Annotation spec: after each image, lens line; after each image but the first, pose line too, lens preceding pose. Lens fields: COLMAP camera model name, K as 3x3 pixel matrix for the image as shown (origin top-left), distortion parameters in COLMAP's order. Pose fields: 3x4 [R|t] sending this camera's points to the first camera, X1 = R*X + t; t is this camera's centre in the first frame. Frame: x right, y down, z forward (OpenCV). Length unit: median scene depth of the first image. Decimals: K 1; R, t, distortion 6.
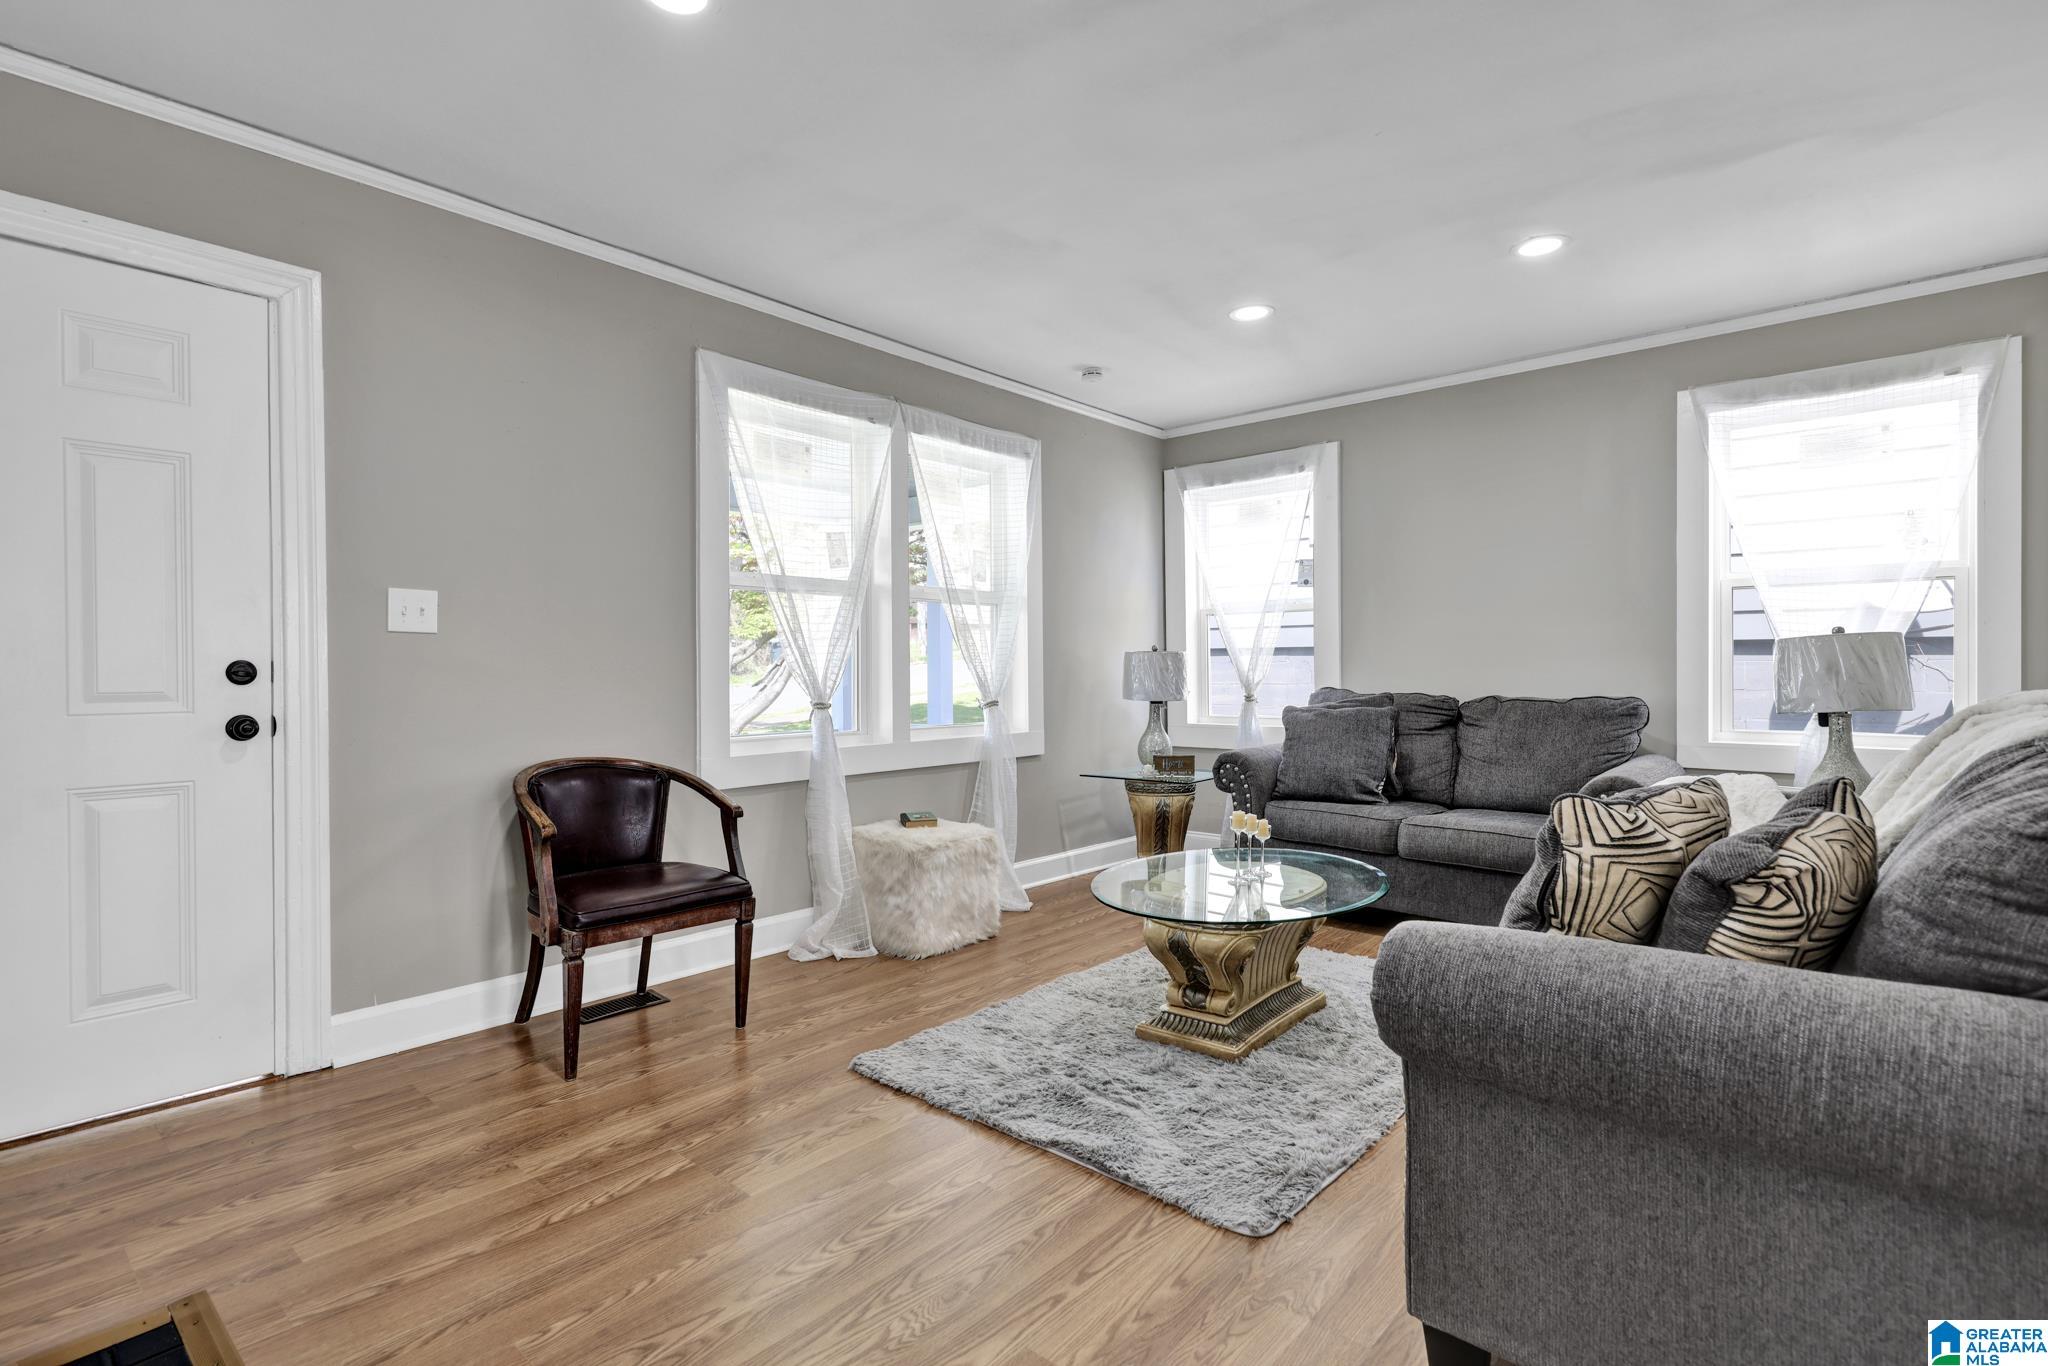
lens RADIAL K [[973.8, 0, 1019.8], [0, 973.8, 683.8], [0, 0, 1]] dist [0.011434, -0.001305]
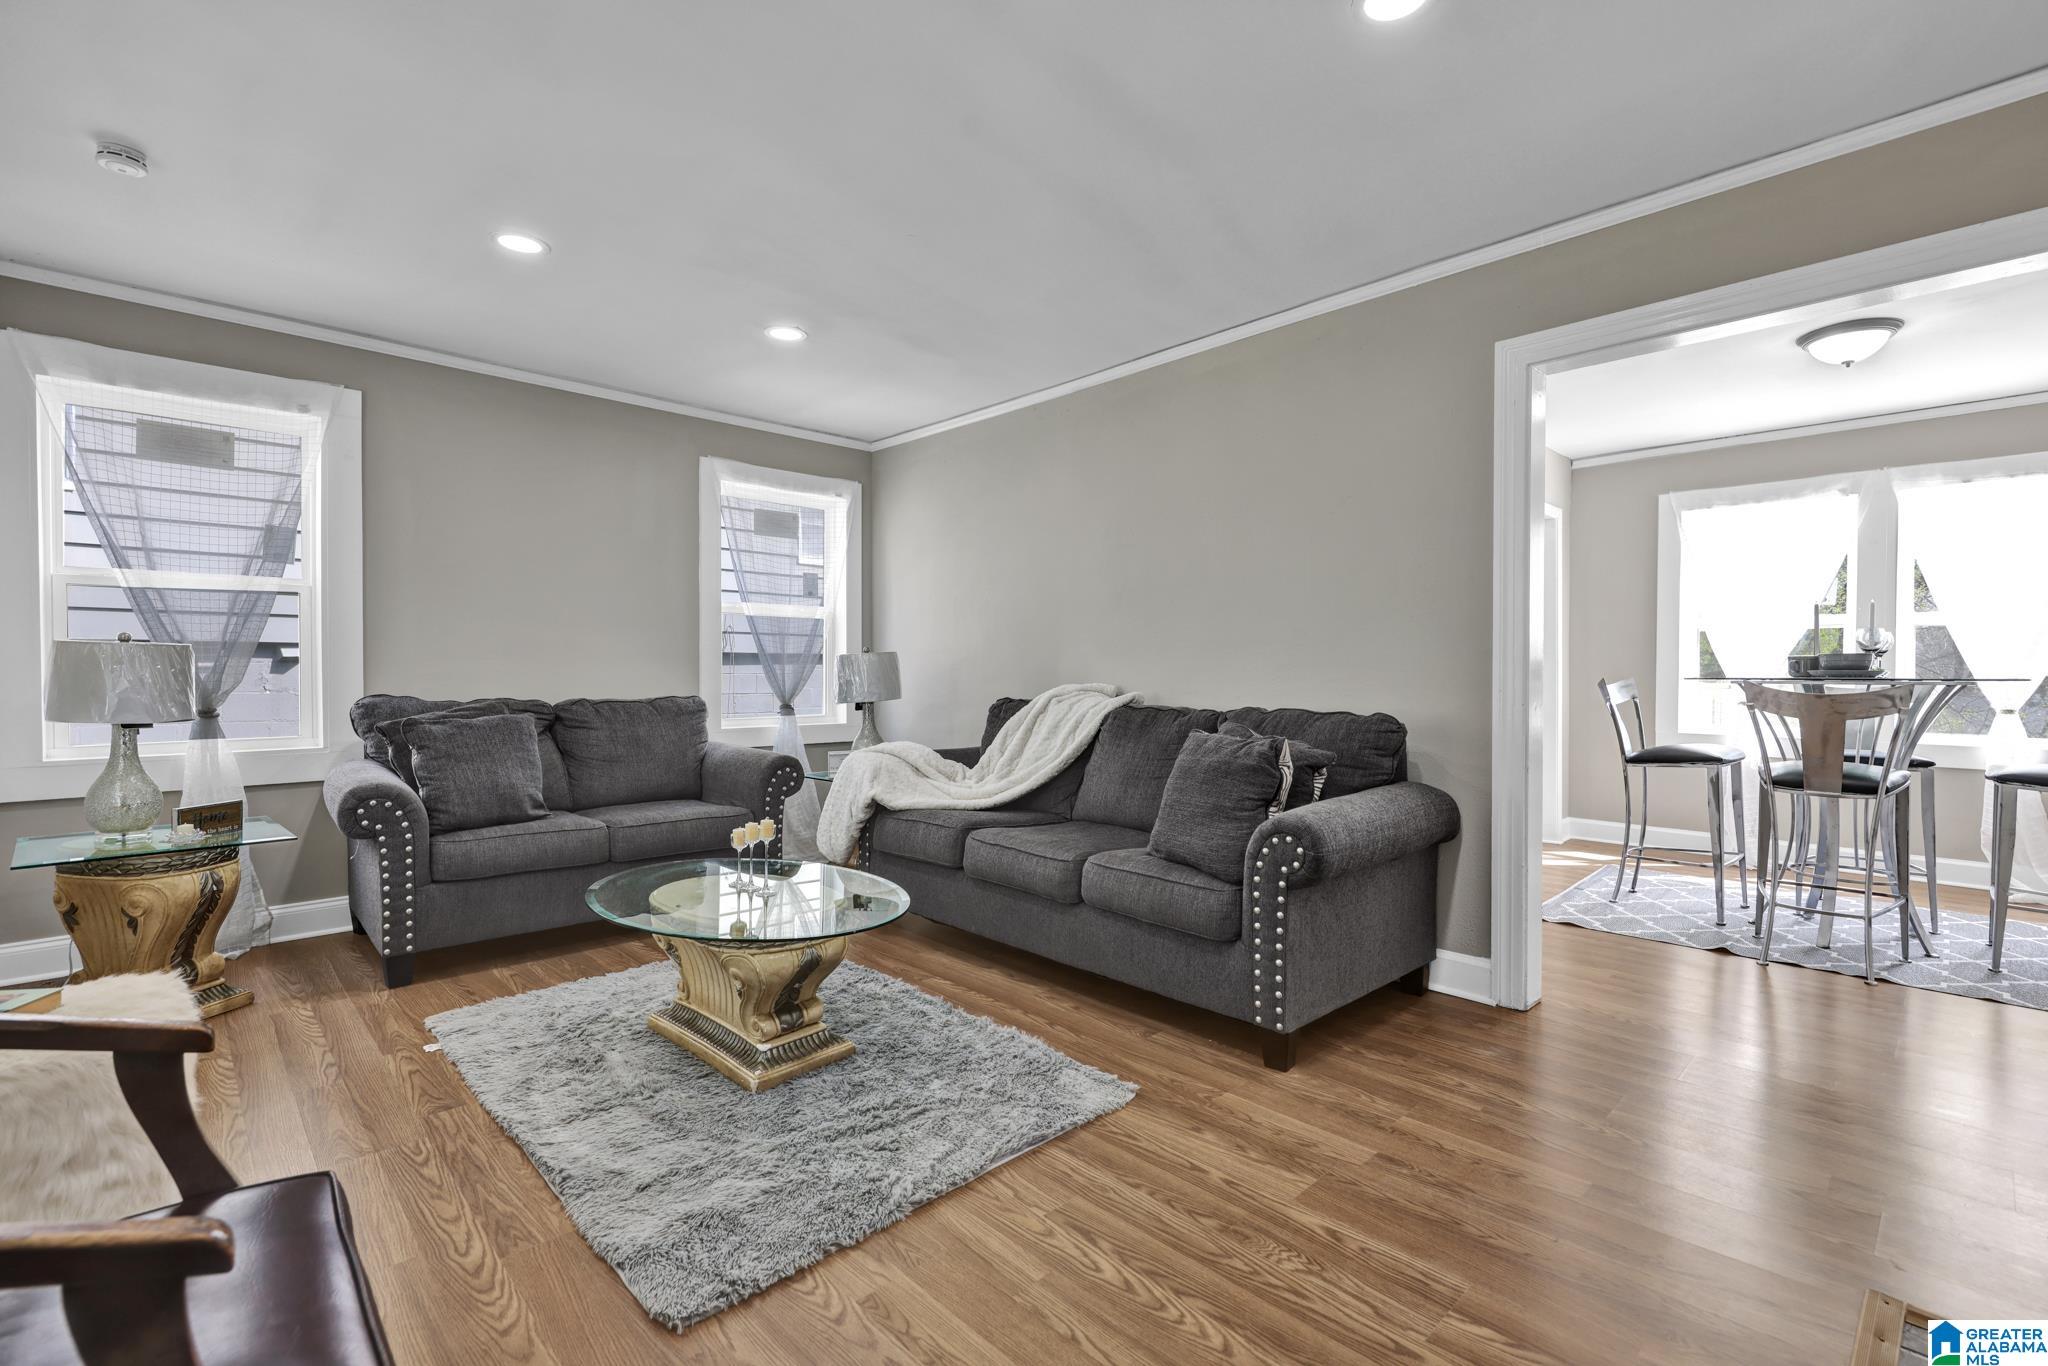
lens RADIAL K [[905.4, 0, 1020.7], [0, 905.4, 682.2], [0, 0, 1]] dist [0.010315, -0.001025]
pose [[0.087956, -0.008017, 0.996092, -0.474218], [0.012488, 0.999898, 0.006945, -0.006683], [-0.996046, 0.011829, 0.088047, 0.486052]]
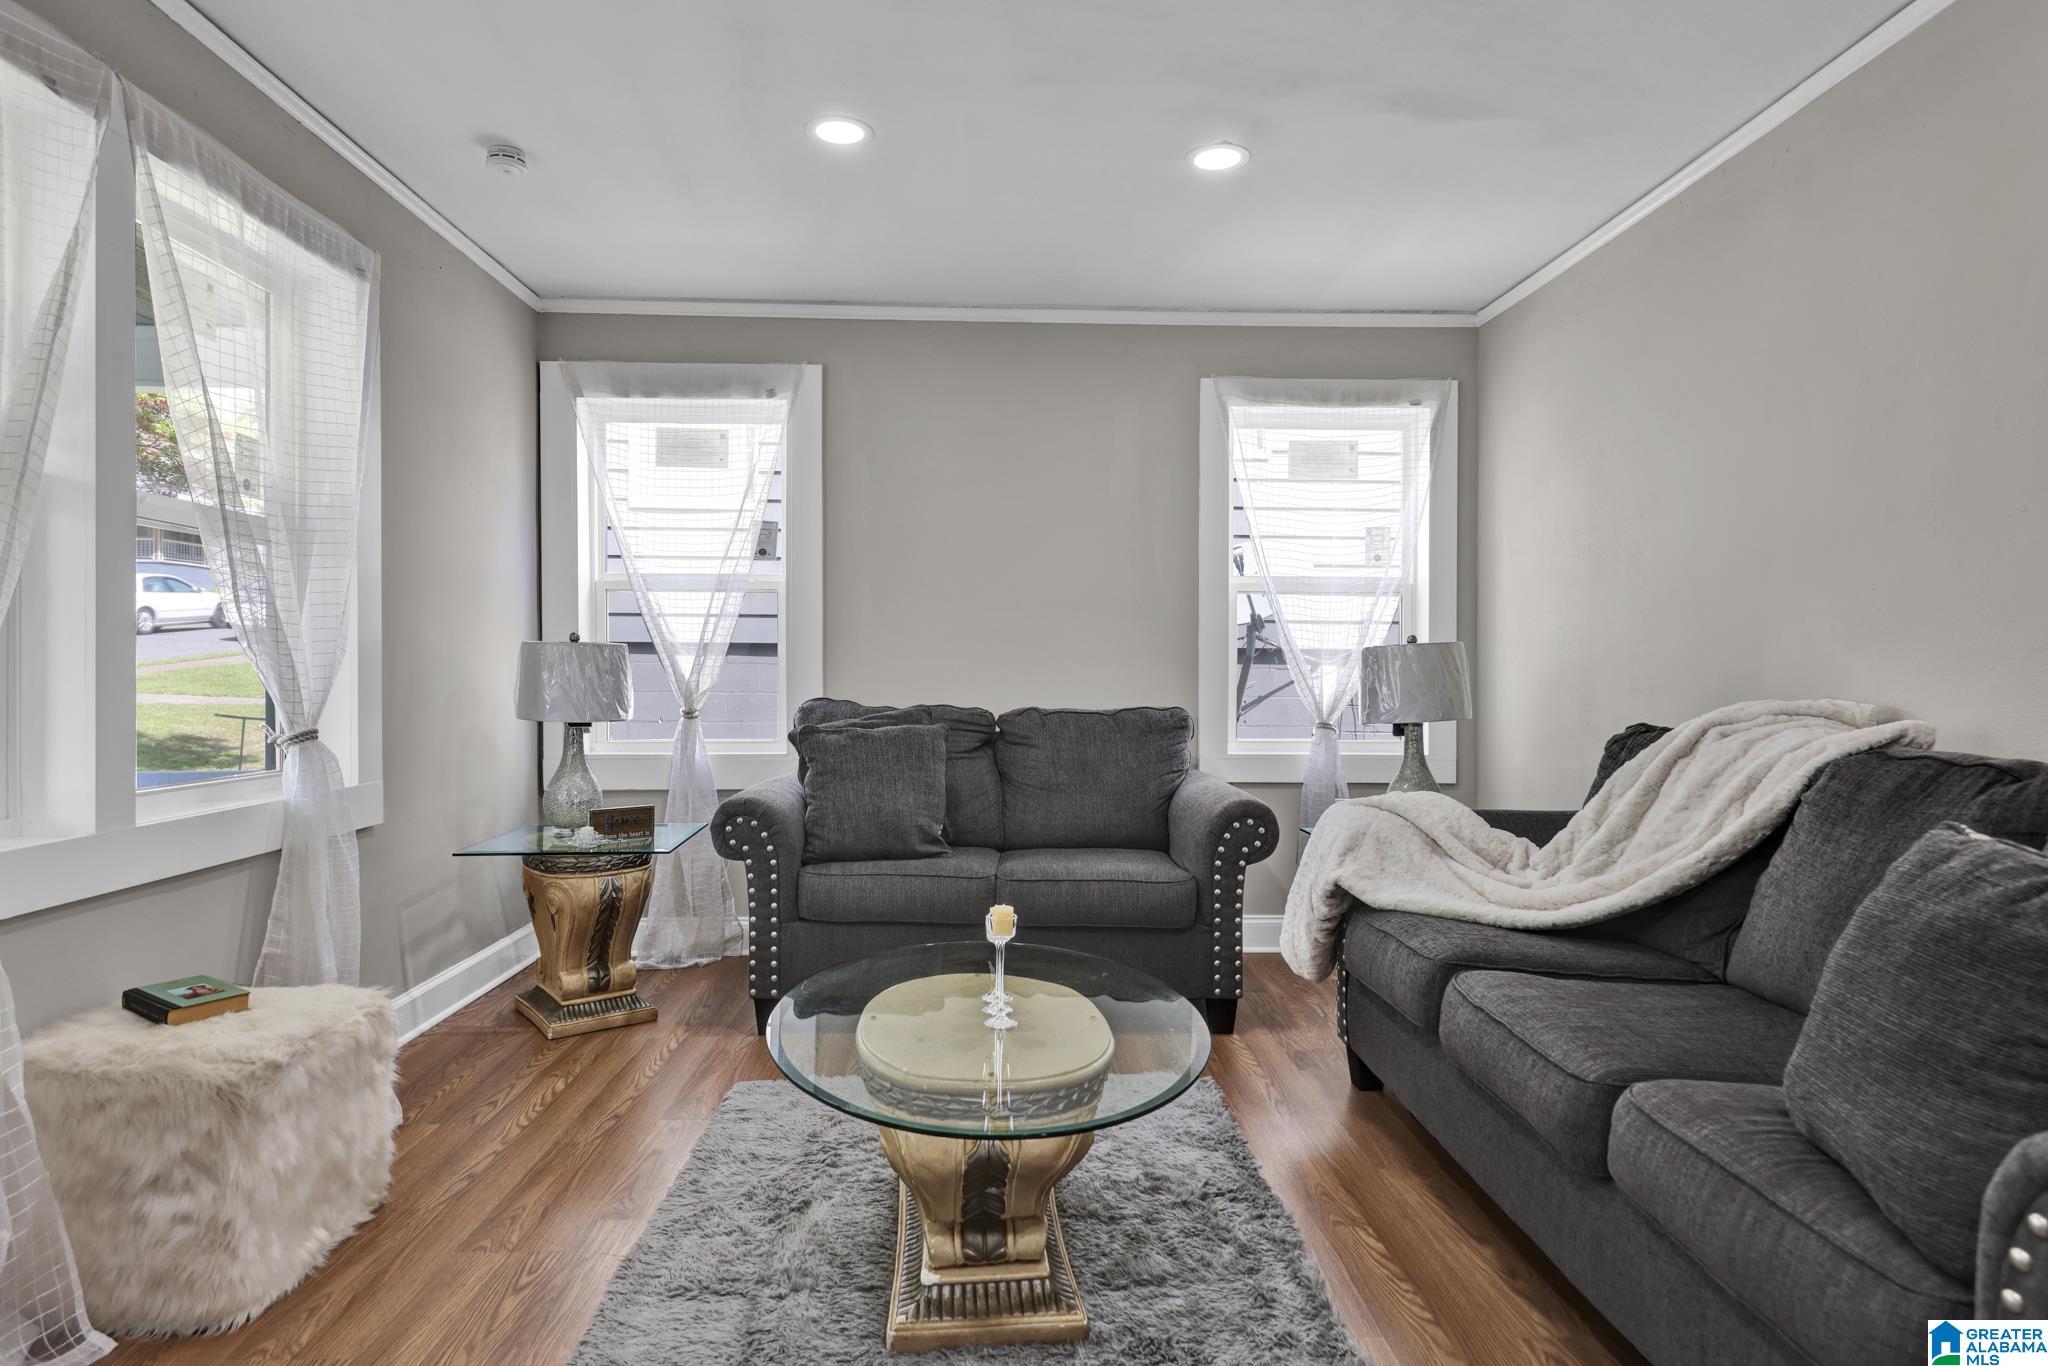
lens RADIAL K [[1121.7, 0, 1021.3], [0, 1121.7, 678.5], [0, 0, 1]] dist [0.021098, -0.009674]
pose [[0.726106, 0.004049, 0.687570, -0.184857], [0.002057, 0.999965, -0.008060, -0.004893], [-0.687579, 0.007267, 0.726073, 0.348171]]
